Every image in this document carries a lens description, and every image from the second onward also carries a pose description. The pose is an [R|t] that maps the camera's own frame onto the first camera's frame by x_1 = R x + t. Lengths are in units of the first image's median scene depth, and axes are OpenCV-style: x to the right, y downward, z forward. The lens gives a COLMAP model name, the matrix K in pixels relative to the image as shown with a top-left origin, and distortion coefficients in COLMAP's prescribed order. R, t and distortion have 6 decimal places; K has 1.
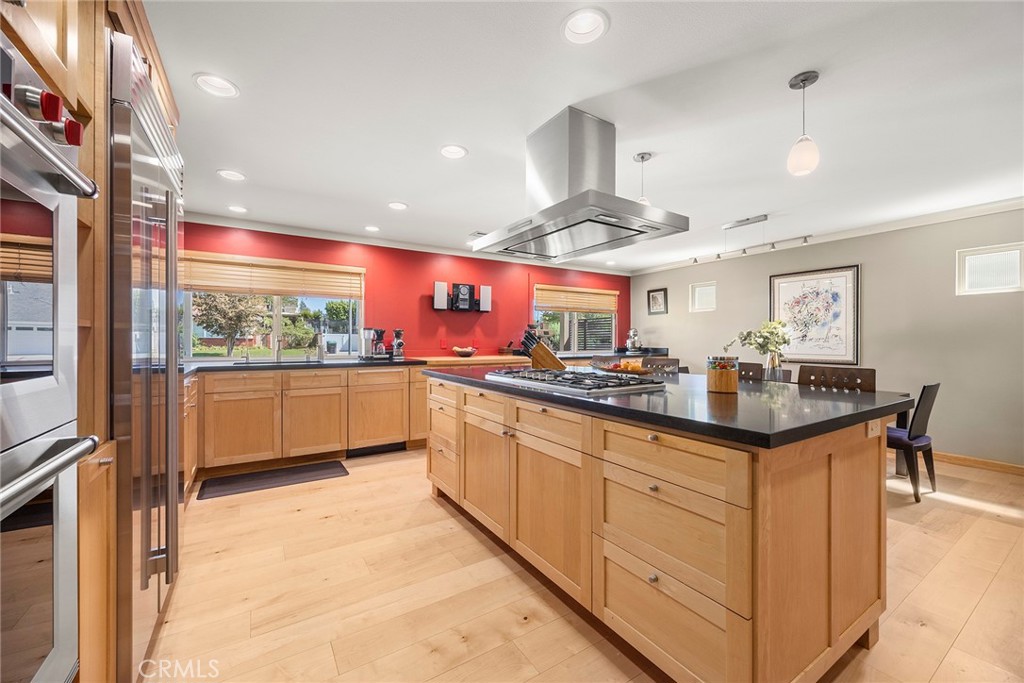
lens RADIAL K [[393.2, 0, 510.0], [0, 393.2, 337.0], [0, 0, 1]] dist [-0.000622, -0.000280]
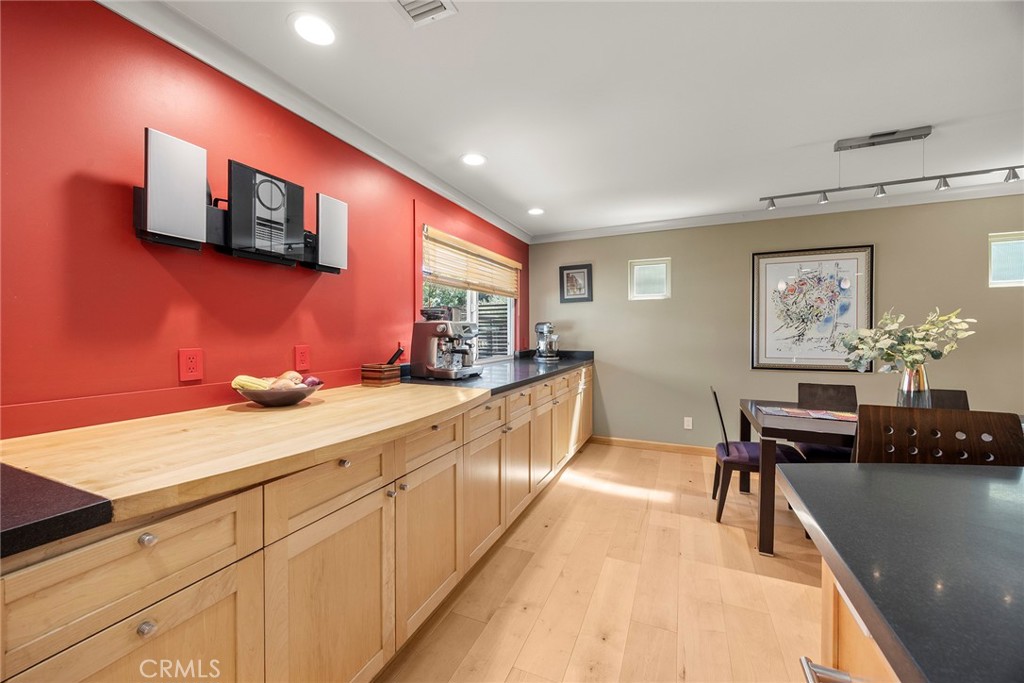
lens RADIAL K [[393.2, 0, 510.0], [0, 393.2, 337.0], [0, 0, 1]] dist [-0.000622, -0.000280]
pose [[0.827571, -0.007762, 0.561307, -0.136062], [-0.000745, 0.999888, 0.014925, -0.008334], [-0.561360, -0.012770, 0.827473, 0.629459]]
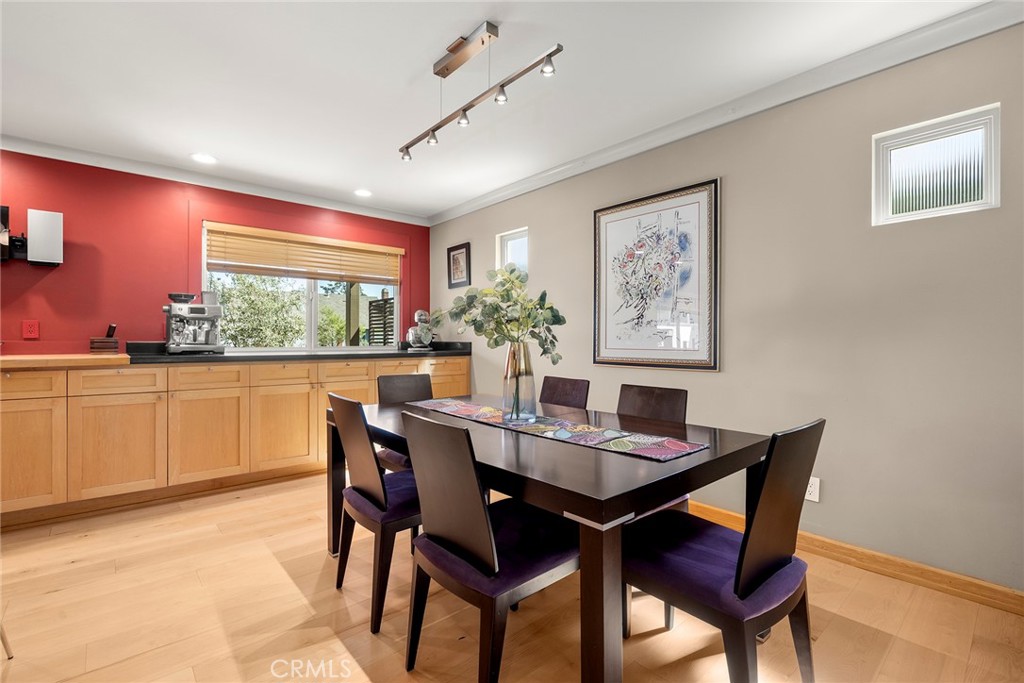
lens RADIAL K [[461.8, 0, 504.7], [0, 461.8, 337.0], [0, 0, 1]] dist [-0.008056, 0.000283]
pose [[0.987372, 0.003658, 0.158376, 0.423001], [-0.003848, 0.999992, 0.000891, 0.024201], [-0.158372, -0.001490, 0.987378, 0.361737]]
